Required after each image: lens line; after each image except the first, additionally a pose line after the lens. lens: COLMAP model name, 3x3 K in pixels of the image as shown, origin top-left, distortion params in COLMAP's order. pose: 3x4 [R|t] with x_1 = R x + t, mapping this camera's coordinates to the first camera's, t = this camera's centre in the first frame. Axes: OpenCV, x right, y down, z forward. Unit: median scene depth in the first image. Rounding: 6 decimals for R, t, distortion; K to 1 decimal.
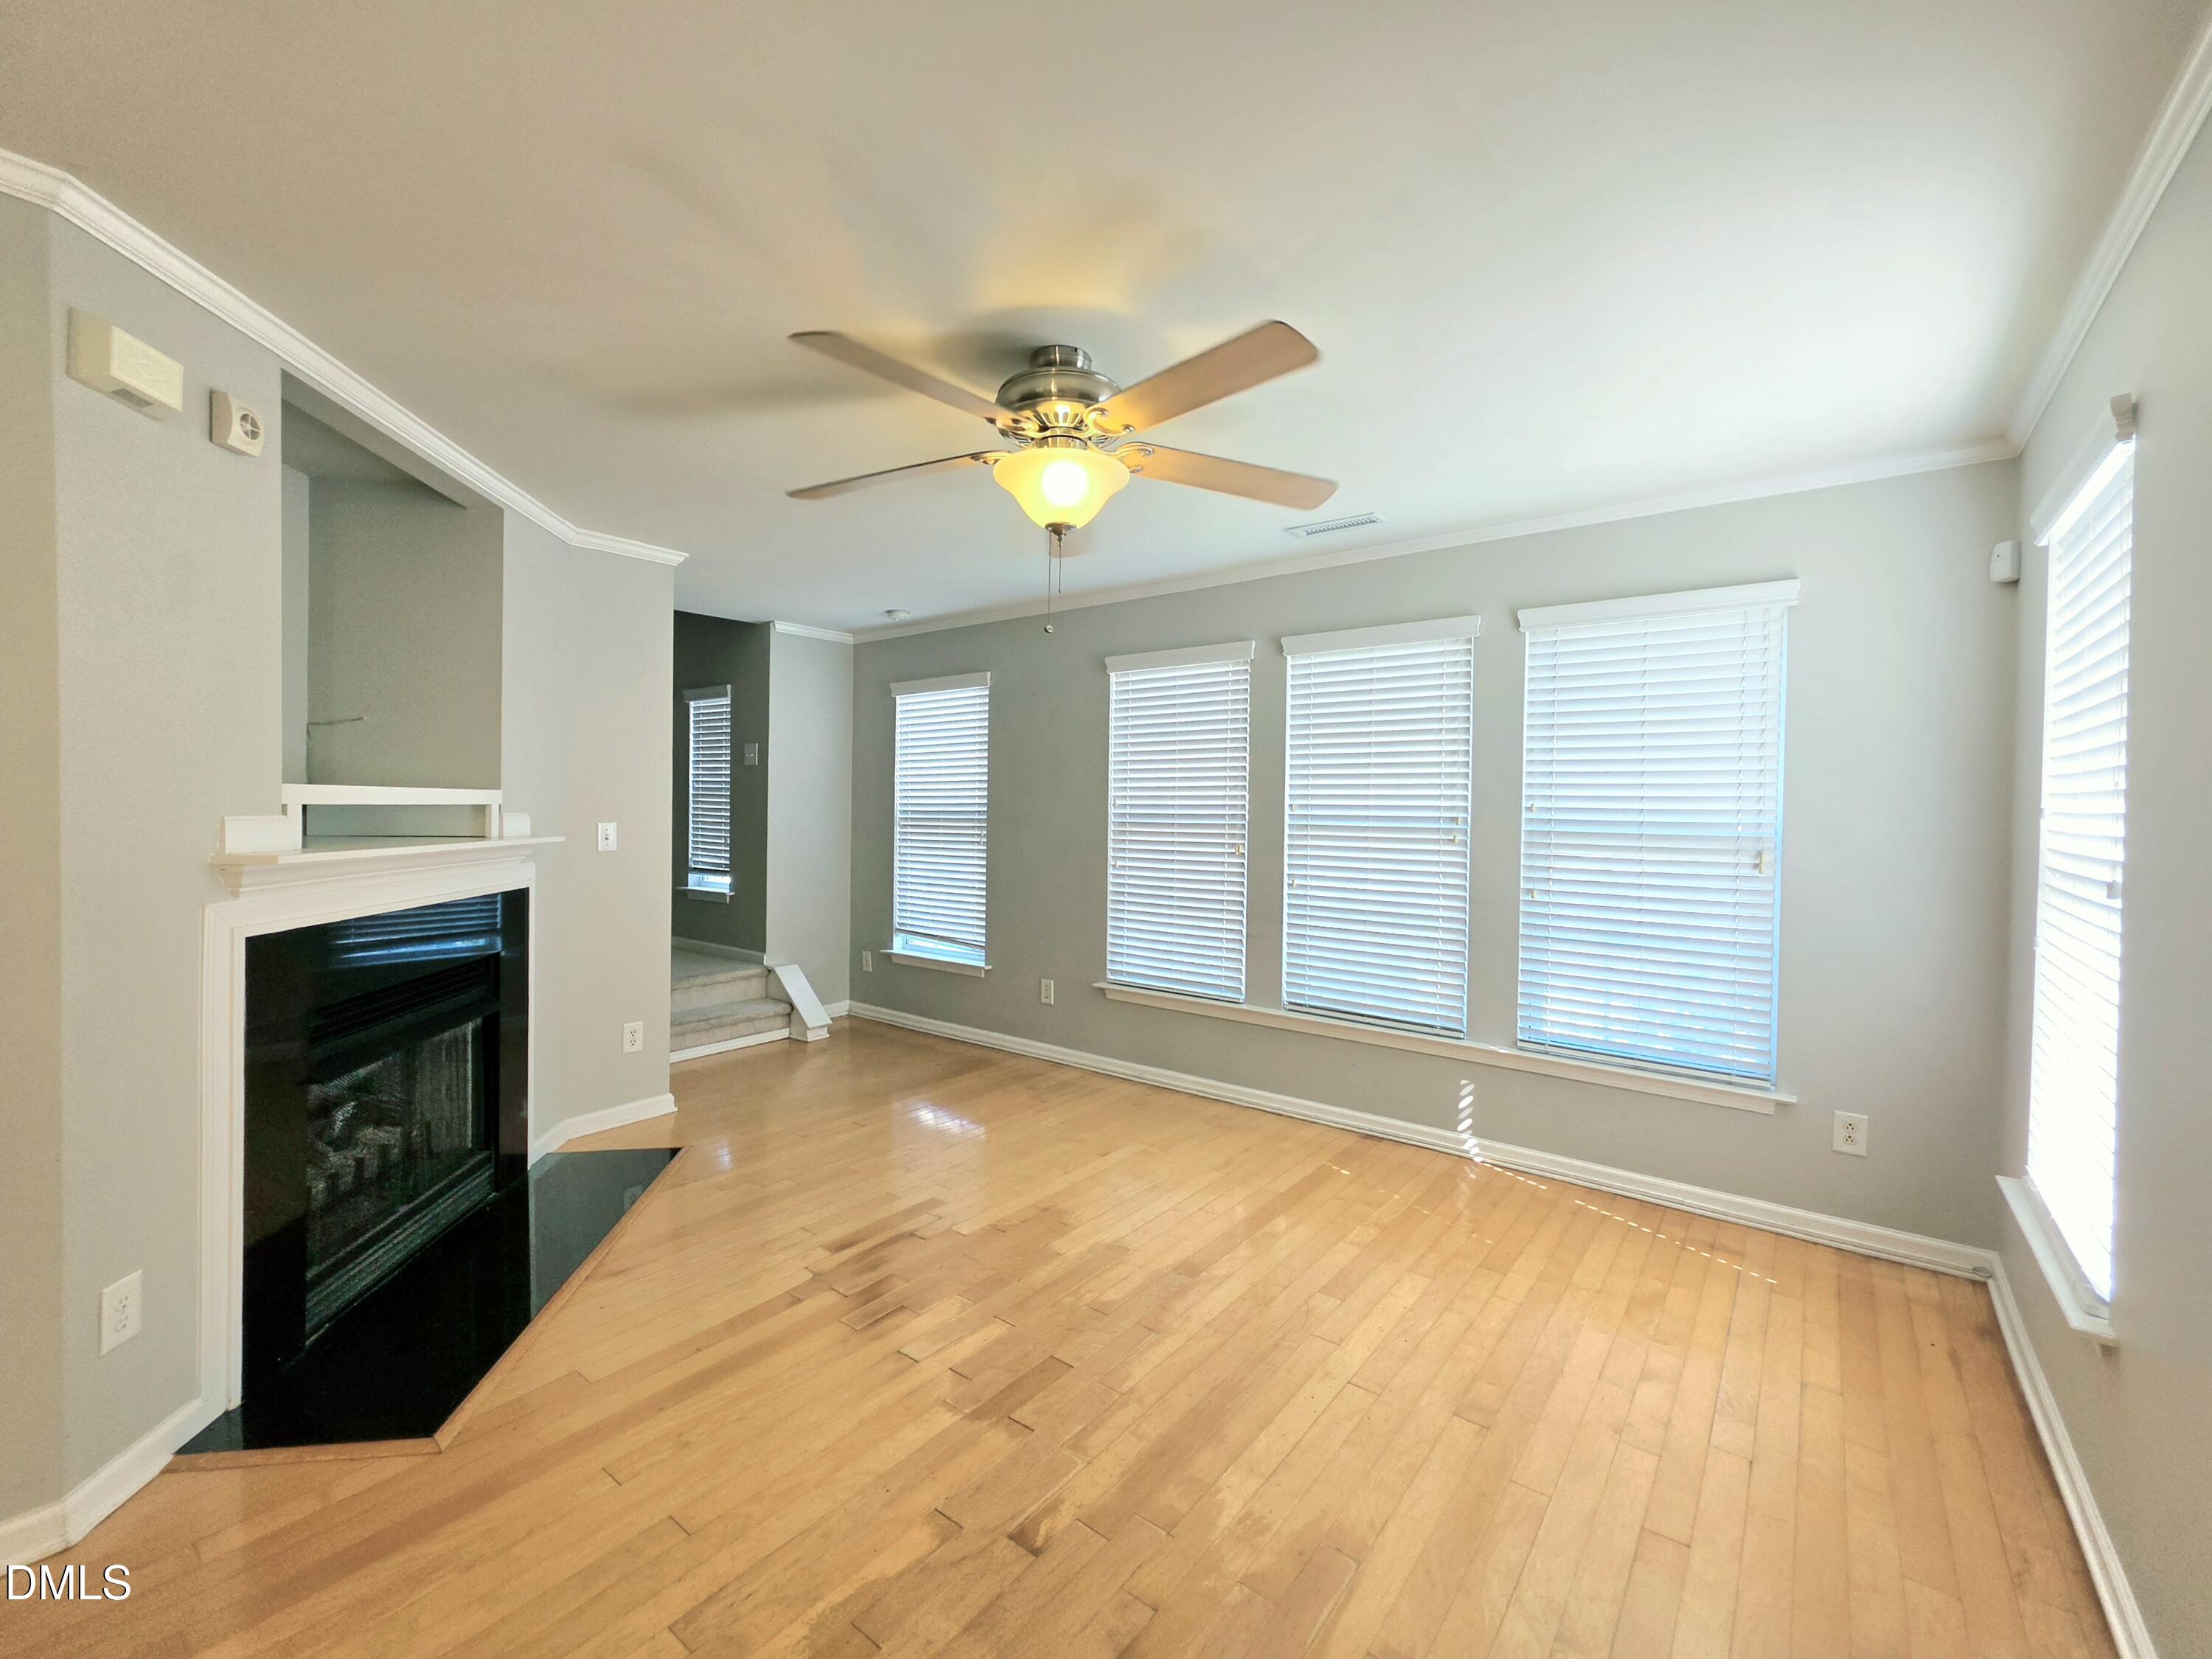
lens RADIAL K [[916.2, 0, 1099.5], [0, 916.2, 822.0], [0, 0, 1]] dist [-0.001065, -0.000183]
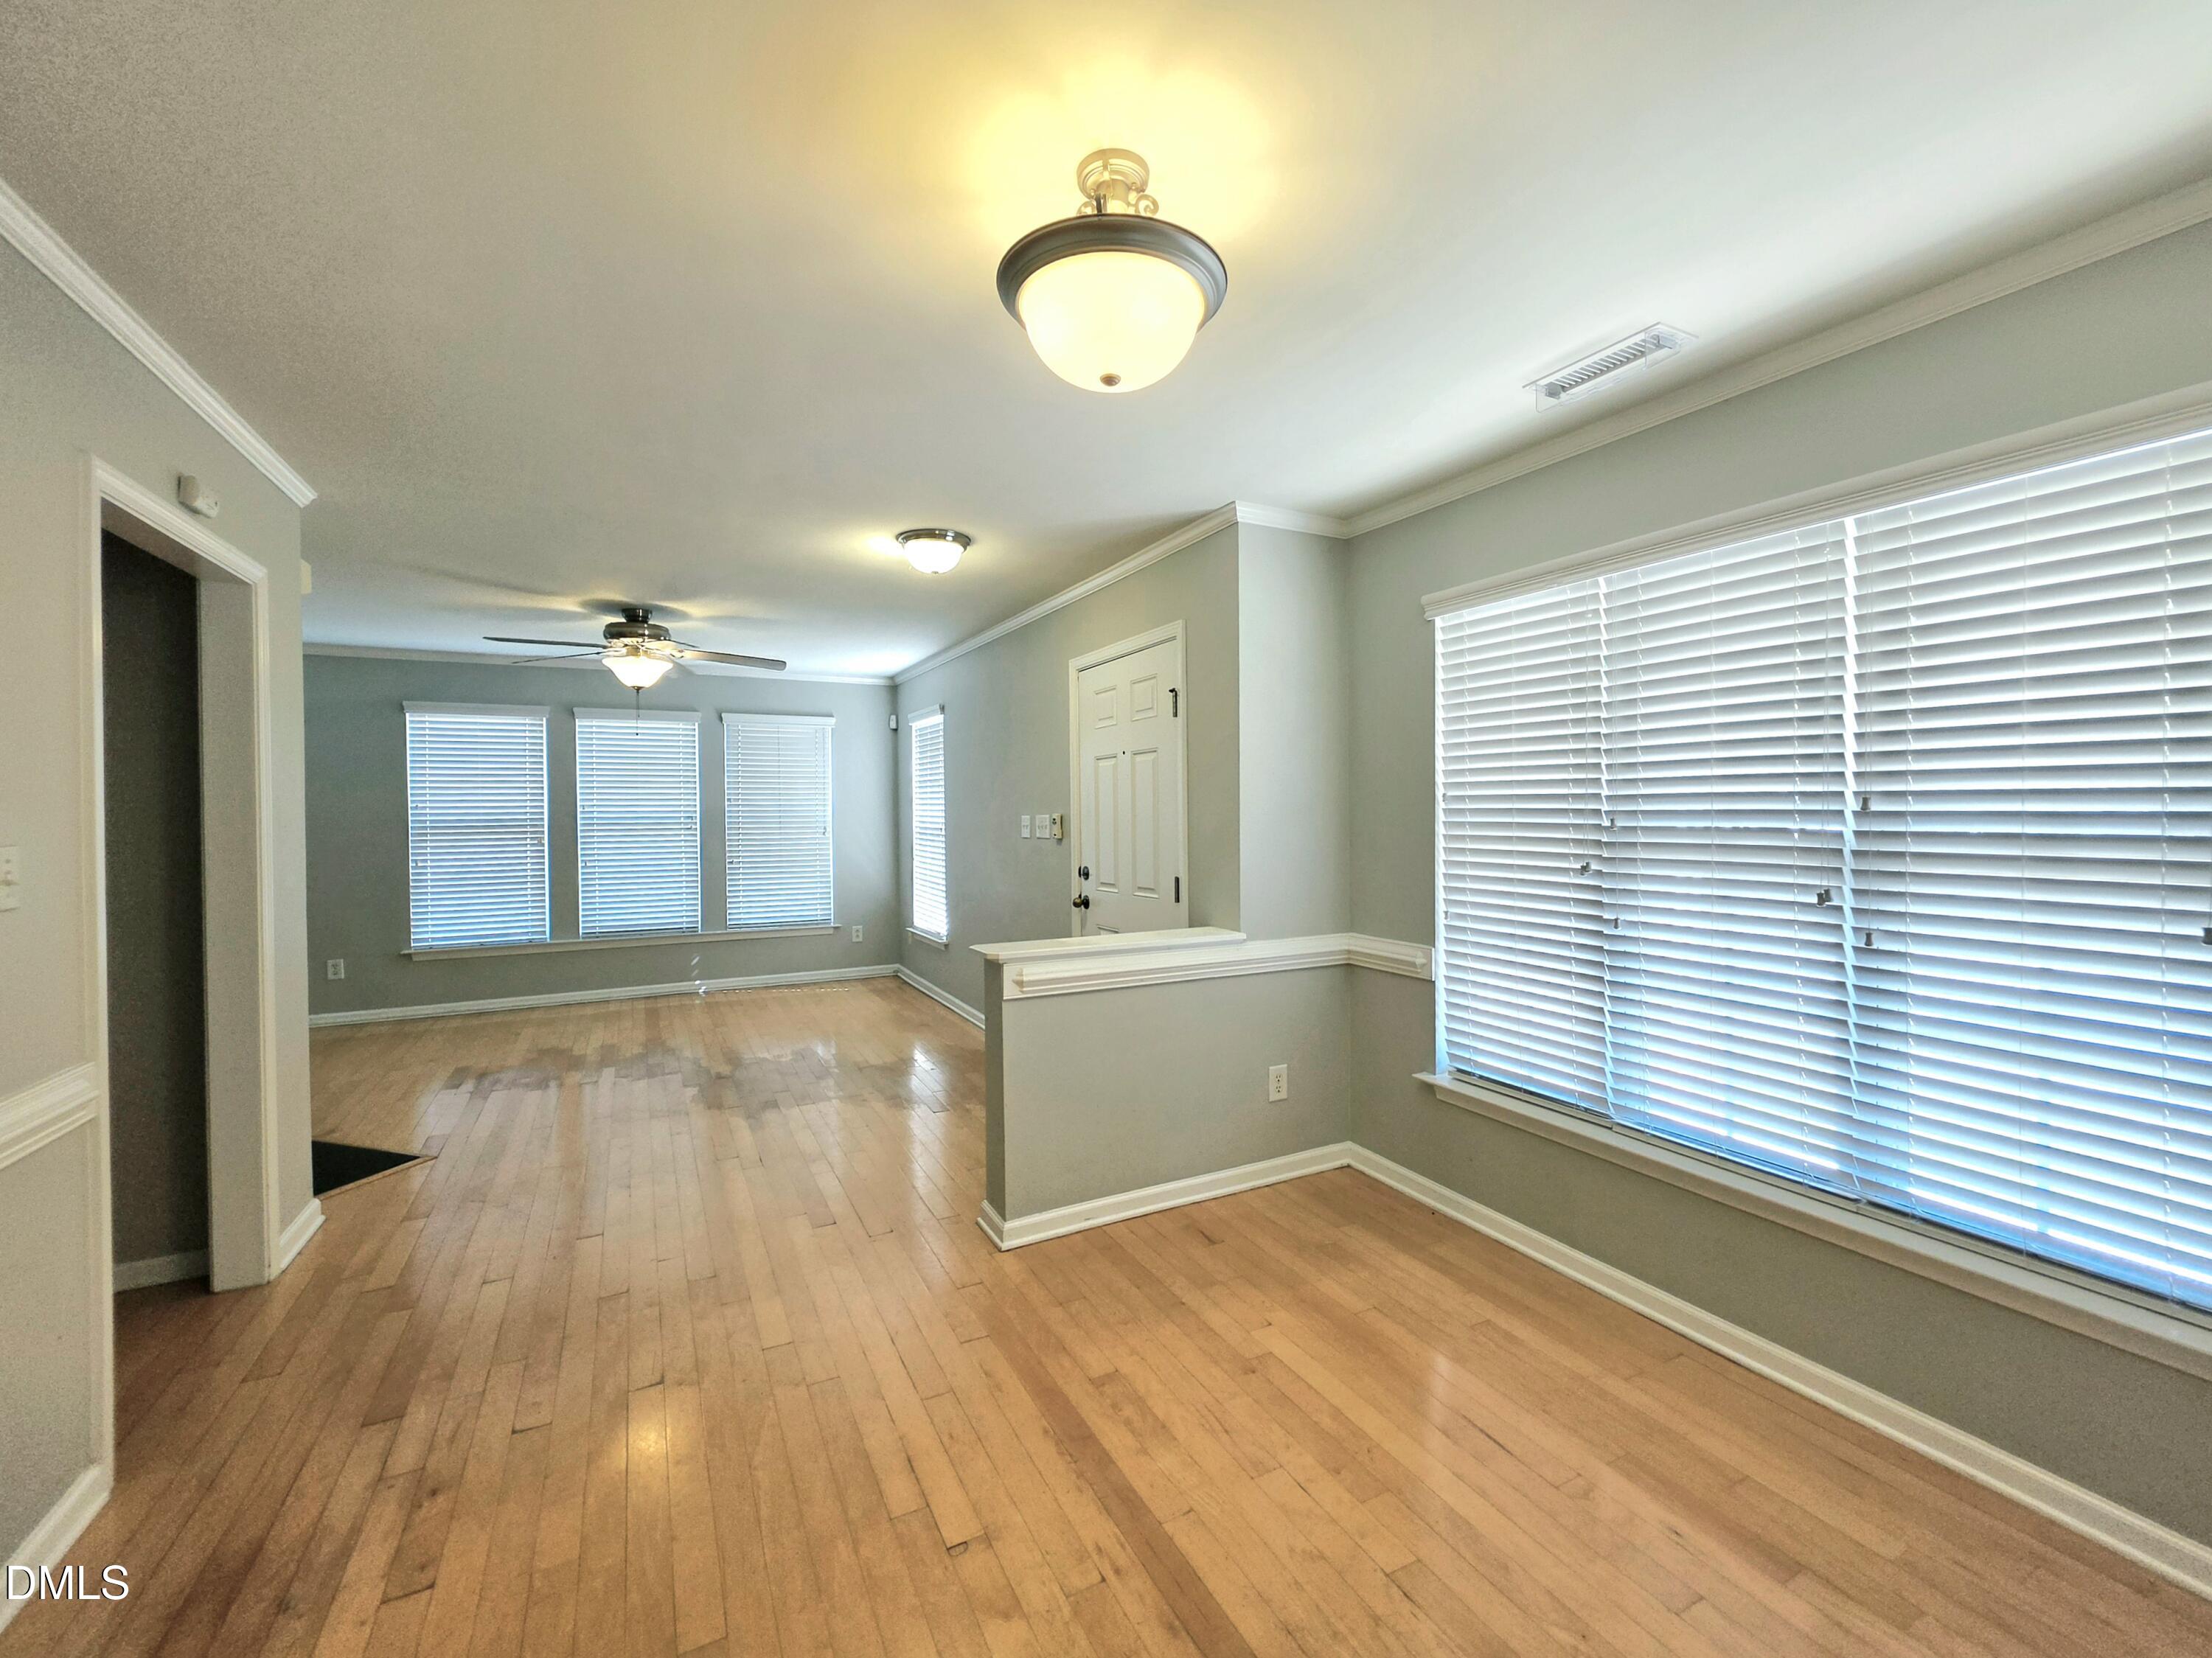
lens RADIAL K [[916.1, 0, 1099.5], [0, 916.1, 821.5], [0, 0, 1]] dist [-0.001065, -0.000183]
pose [[0.419918, -0.029085, 0.907096, -0.882766], [0.028172, 0.999422, 0.019004, -0.006141], [-0.907125, 0.017574, 0.420495, -0.513397]]
